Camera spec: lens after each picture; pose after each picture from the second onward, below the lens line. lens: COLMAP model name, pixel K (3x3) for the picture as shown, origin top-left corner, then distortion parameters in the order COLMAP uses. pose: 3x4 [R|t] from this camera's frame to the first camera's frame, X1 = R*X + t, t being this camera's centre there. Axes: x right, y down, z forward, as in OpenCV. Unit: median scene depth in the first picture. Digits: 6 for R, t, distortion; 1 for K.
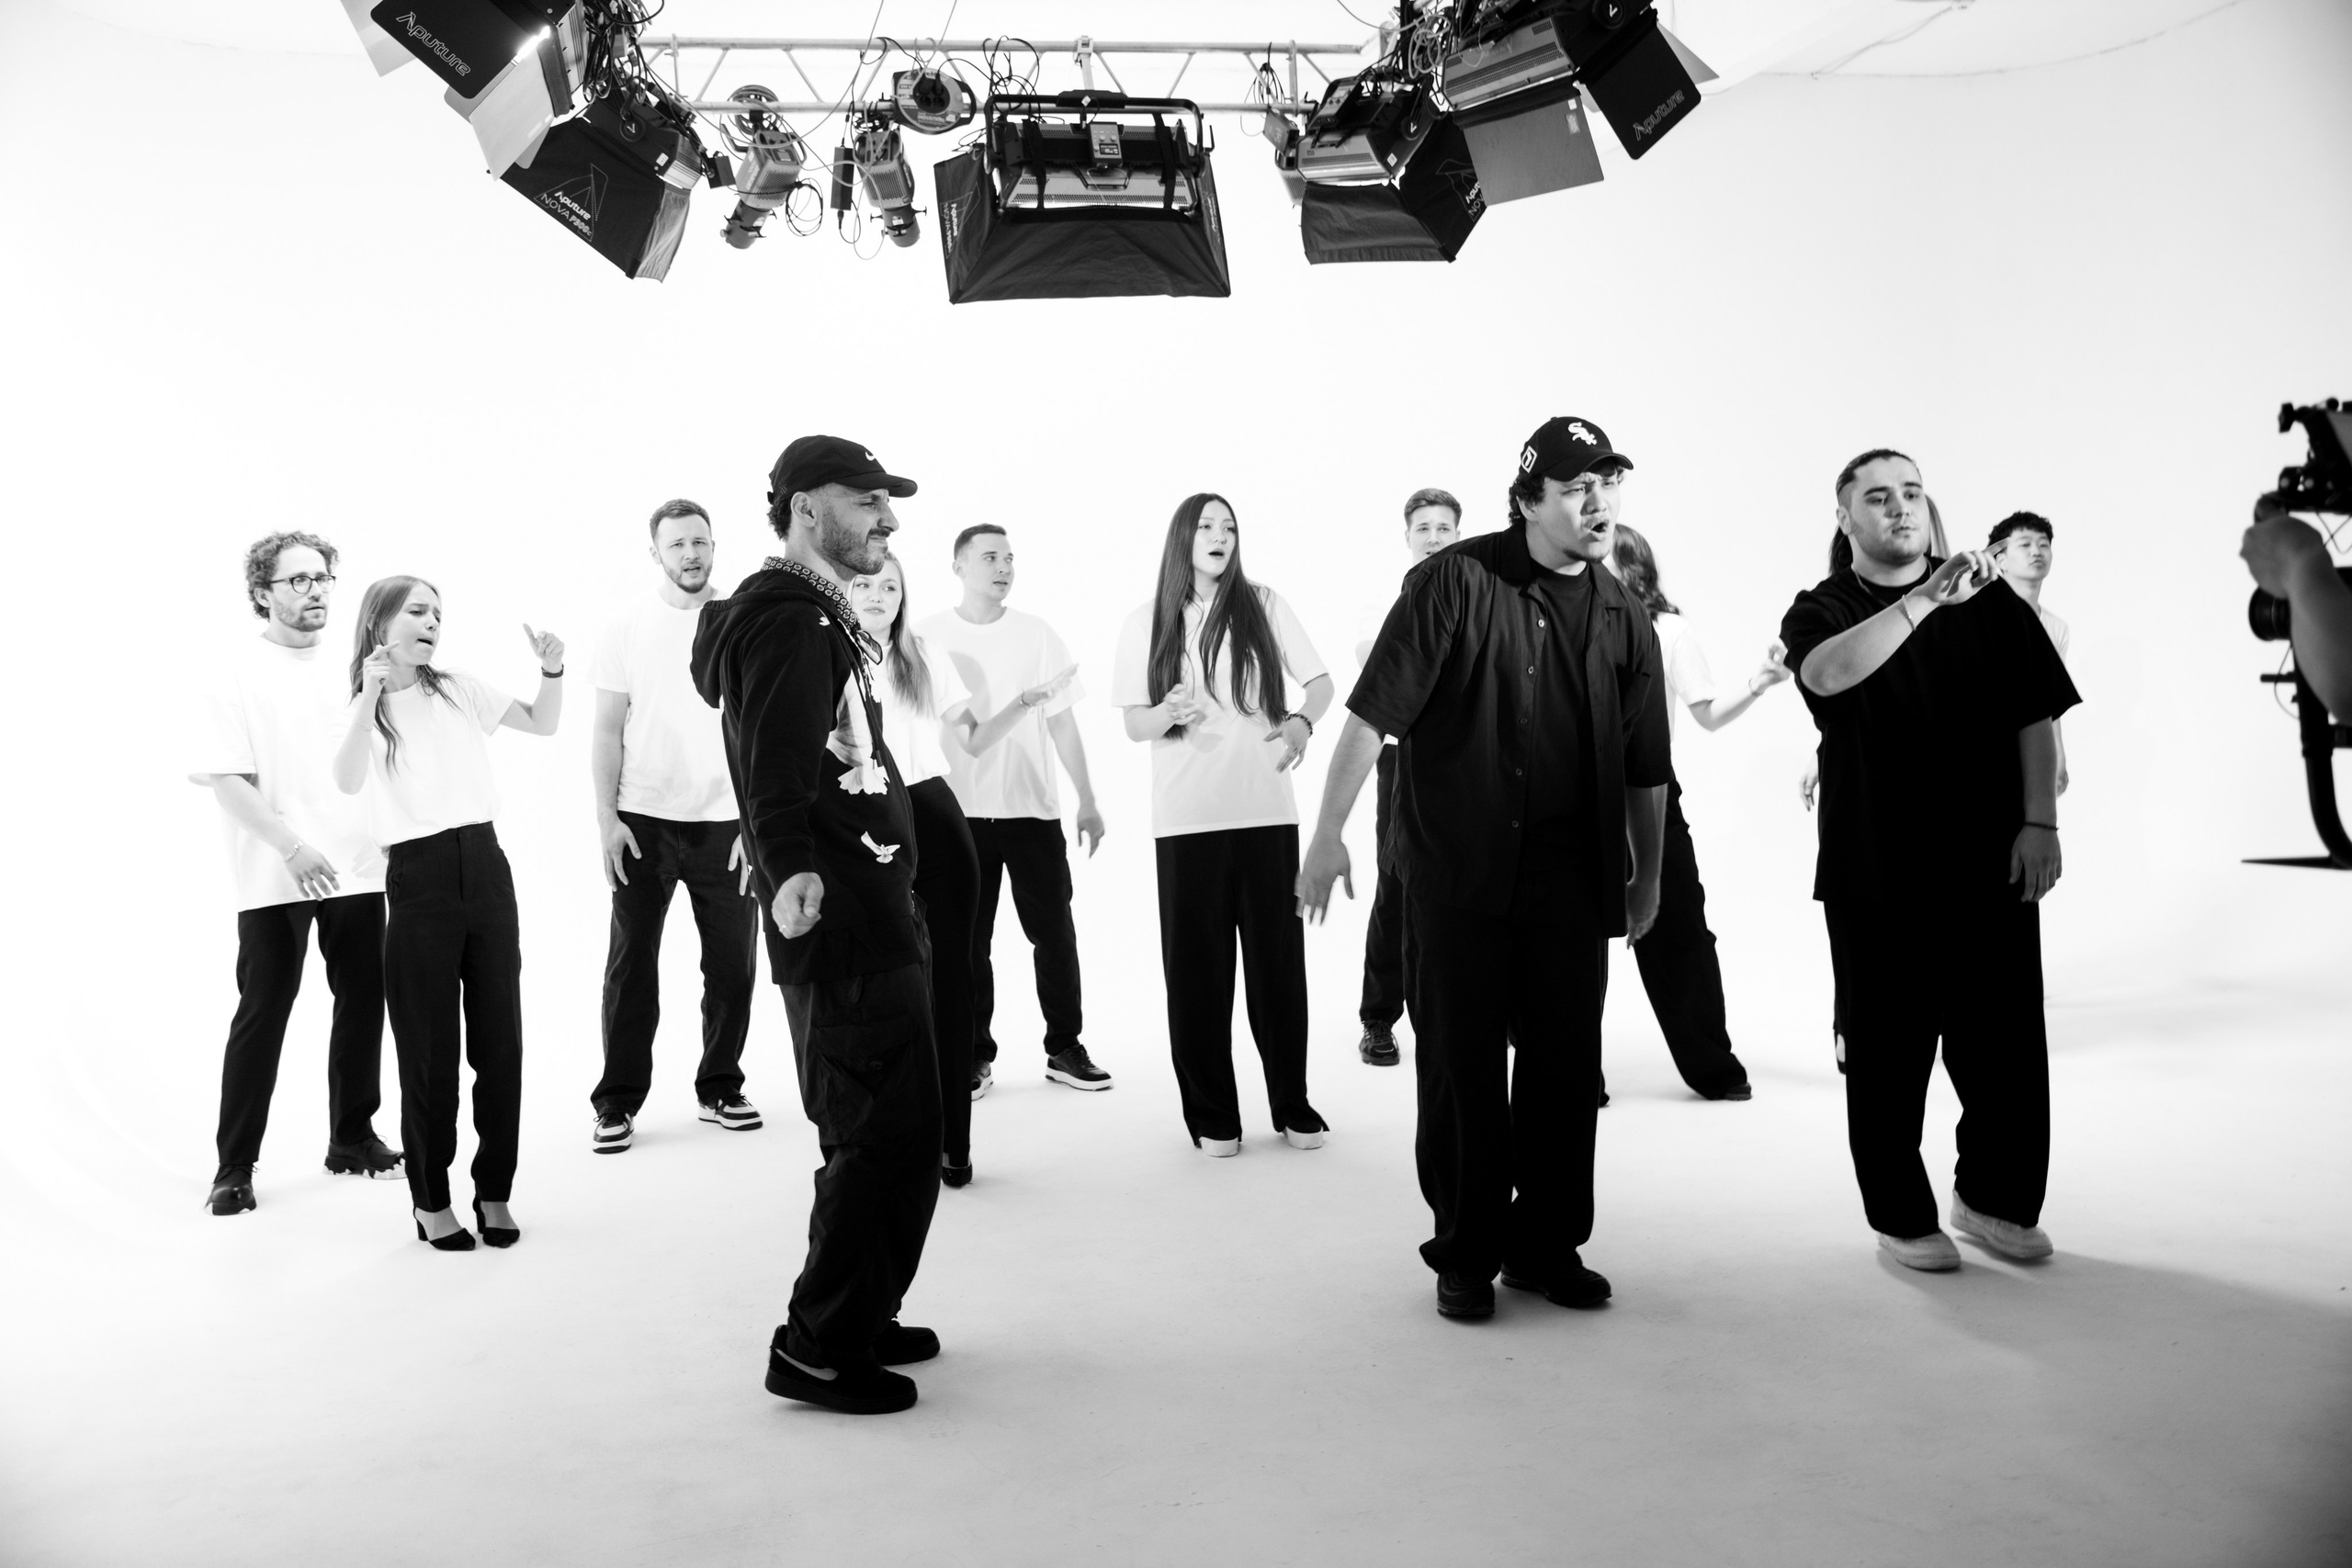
lens RADIAL K [[2217.8, 0, 1165.6], [0, 2217.8, 774.5], [0, 0, 1]] dist [-0.075850, 0.180272]
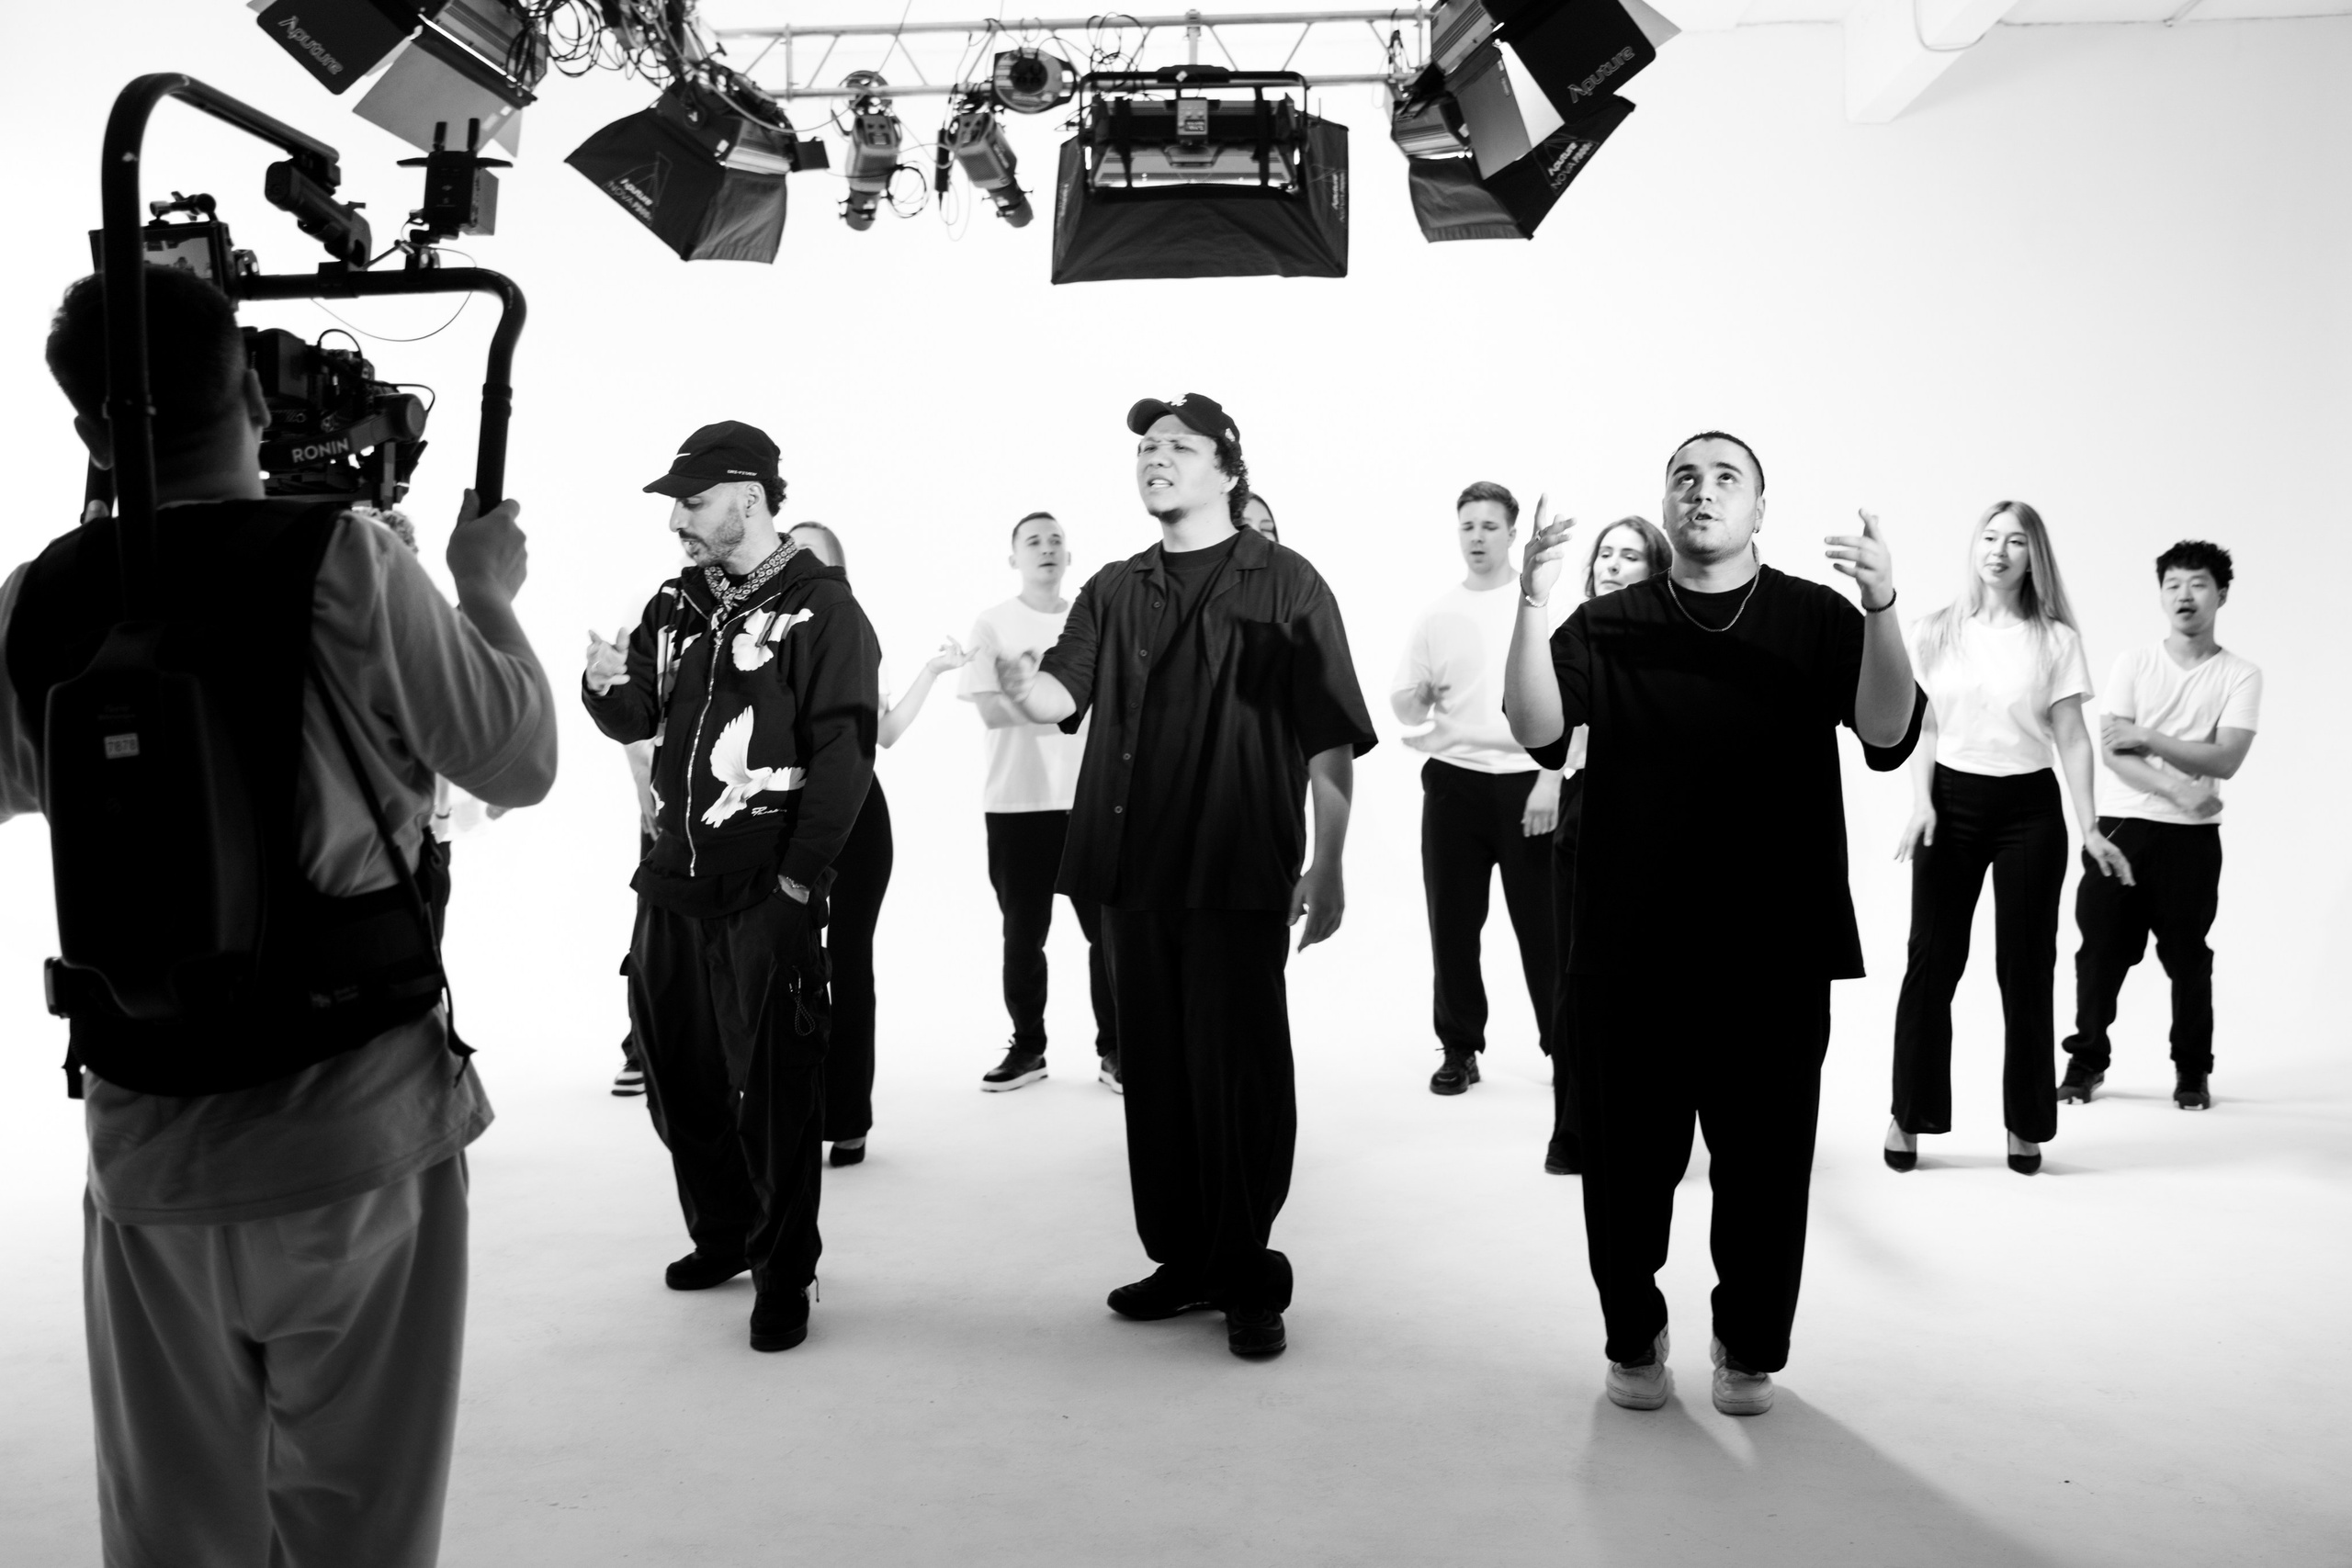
lens RADIAL K [[2213.1, 0, 1176.0], [0, 2213.1, 784.0], [0, 0, 1]] dist [-0.096910, 0.150375]
pose [[0.953518, 0.065498, -0.294130, 0.268007], [-0.061548, 0.997846, 0.022678, -0.016006], [0.294982, -0.003521, 0.955496, 0.074580]]
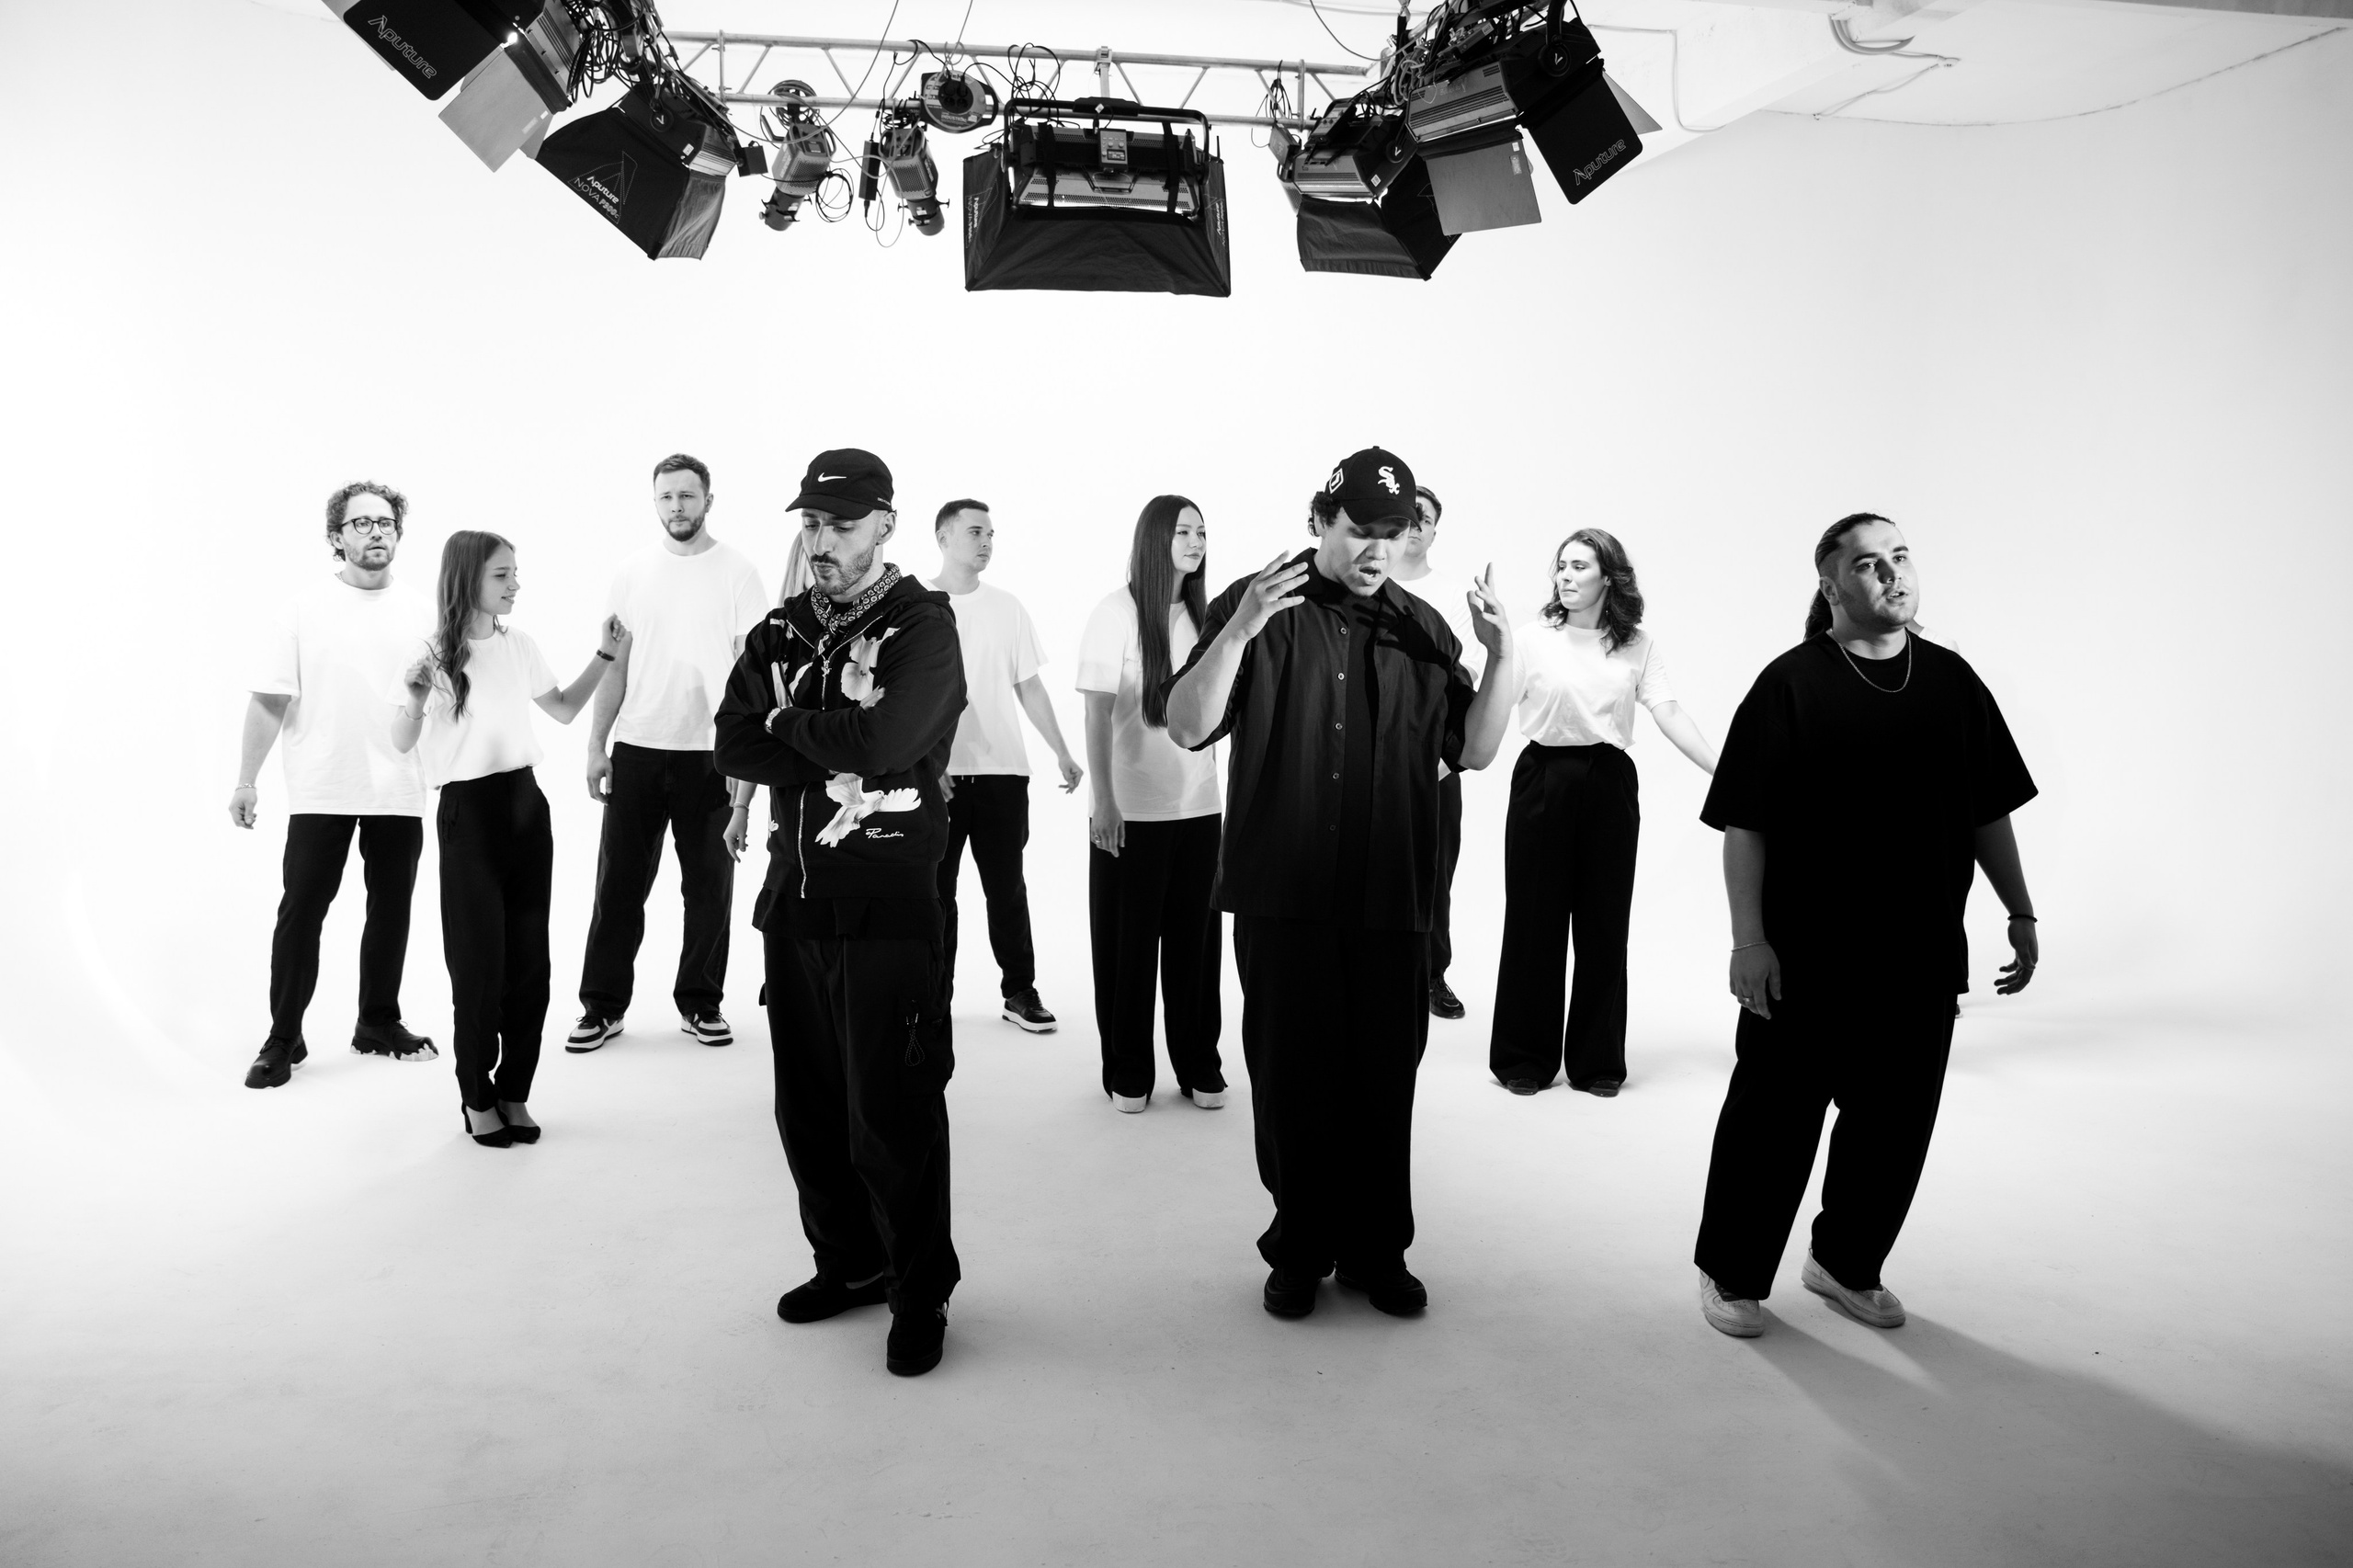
lens RADIAL K [[1897.0, 0, 1190.9], [0, 1897.0, 825.4], [0, 0, 1]] dist [-0.142313, 0.141639]
pose [[0.996500, 0.070521, -0.044887, 0.073718], [-0.066401, 0.993951, 0.087480, -0.041651], [0.050785, -0.084193, 0.995154, 0.073809]]
